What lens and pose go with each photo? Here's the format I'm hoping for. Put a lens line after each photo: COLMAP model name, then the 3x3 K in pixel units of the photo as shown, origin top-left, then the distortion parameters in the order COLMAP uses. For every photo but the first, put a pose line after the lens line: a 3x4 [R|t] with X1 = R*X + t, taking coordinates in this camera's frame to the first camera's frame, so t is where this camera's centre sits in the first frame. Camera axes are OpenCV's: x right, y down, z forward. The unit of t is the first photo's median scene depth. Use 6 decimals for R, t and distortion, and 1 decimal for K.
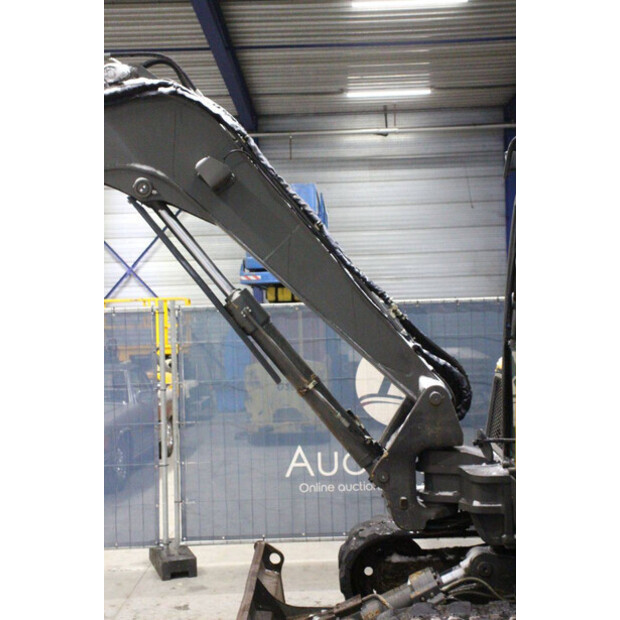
lens RADIAL K [[975.6, 0, 310.0], [0, 975.6, 310.0], [0, 0, 1]] dist [0.136073, 0.046977]
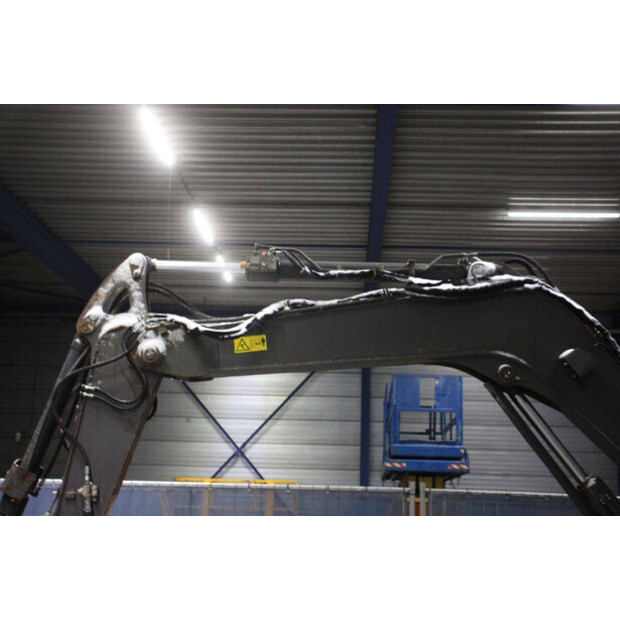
lens RADIAL K [[975.6, 0, 310.0], [0, 975.6, 310.0], [0, 0, 1]] dist [0.136073, 0.046977]
pose [[0.998162, 0.053317, -0.028818, -0.343052], [-0.057861, 0.979818, -0.191333, 0.023452], [0.018035, 0.192649, 0.981102, -0.062931]]
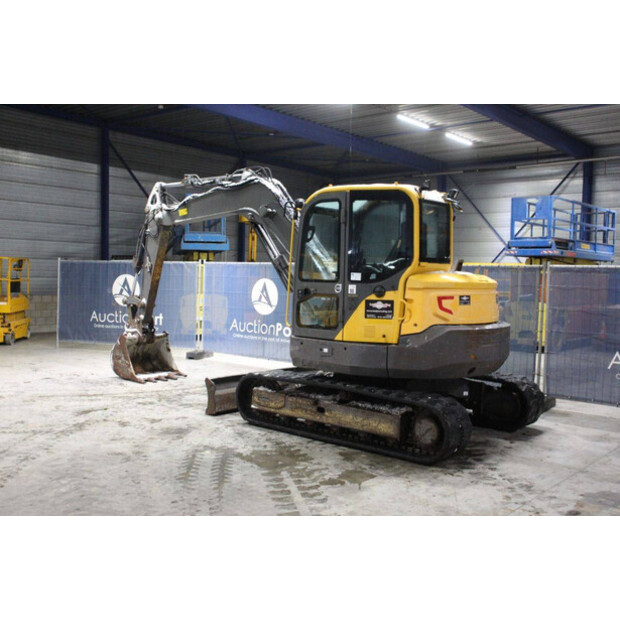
lens RADIAL K [[668.1, 0, 310.0], [0, 668.1, 310.0], [0, 0, 1]] dist [-0.033545, 0.021054]
pose [[0.765762, 0.081483, -0.637941, 1.117166], [-0.043482, 0.996231, 0.075053, -0.012577], [0.641652, -0.029734, 0.766419, -0.310728]]
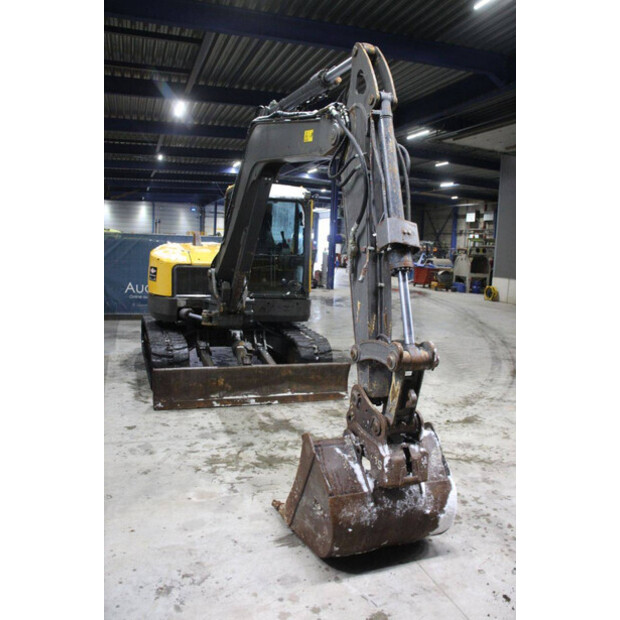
lens RADIAL K [[522.9, 0, 310.0], [0, 522.9, 310.0], [0, 0, 1]] dist [-0.122206, 0.000462]
pose [[-0.351134, -0.100090, 0.930960, -1.161277], [-0.033666, 0.994977, 0.094275, 0.045044], [-0.935720, 0.001761, -0.352740, 1.257404]]
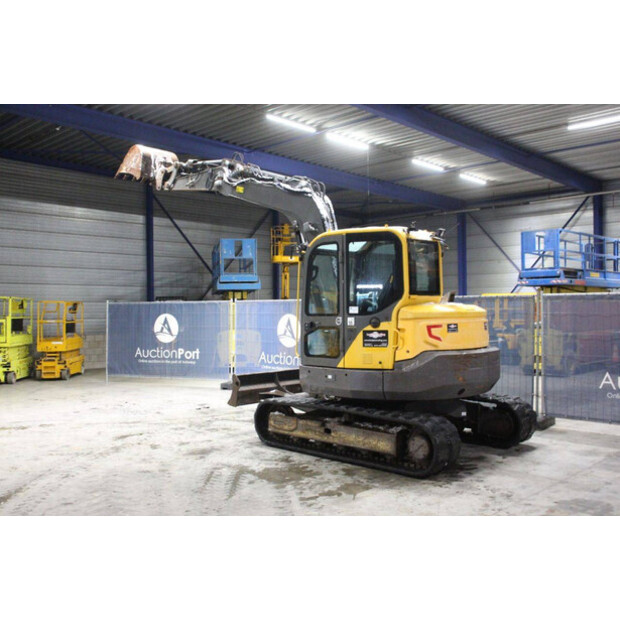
lens RADIAL K [[634.8, 0, 310.0], [0, 634.8, 310.0], [0, 0, 1]] dist [-0.053119, 0.014934]
pose [[0.722690, 0.026099, -0.690679, 1.237238], [-0.012710, 0.999620, 0.024474, -0.016029], [0.691055, -0.008908, 0.722747, -0.319531]]
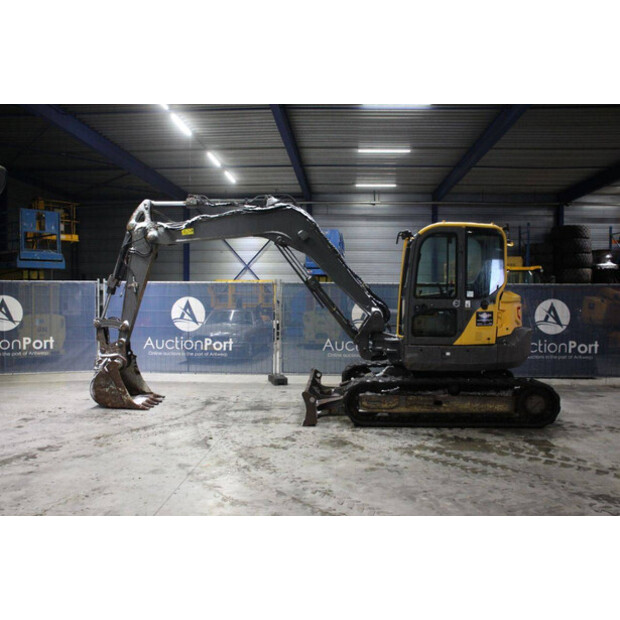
lens RADIAL K [[565.1, 0, 310.0], [0, 565.1, 310.0], [0, 0, 1]] dist [-0.151171, 0.166065]
pose [[0.998484, 0.037842, -0.039978, -0.004139], [-0.036510, 0.998771, 0.033530, 0.024509], [0.041197, -0.032019, 0.998638, -0.666030]]
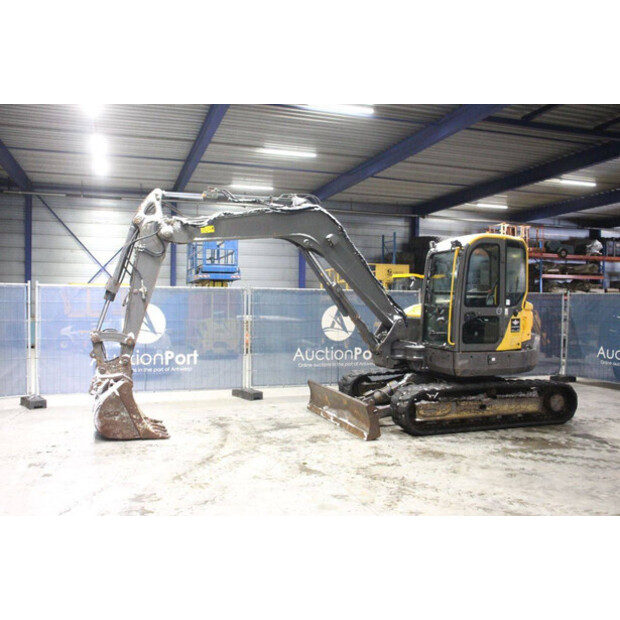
lens RADIAL K [[581.7, 0, 310.0], [0, 581.7, 310.0], [0, 0, 1]] dist [-0.140851, 0.183152]
pose [[0.942016, 0.034998, 0.333739, -0.669852], [-0.040358, 0.999144, 0.009137, 0.044705], [-0.333134, -0.022076, 0.942621, -0.513511]]
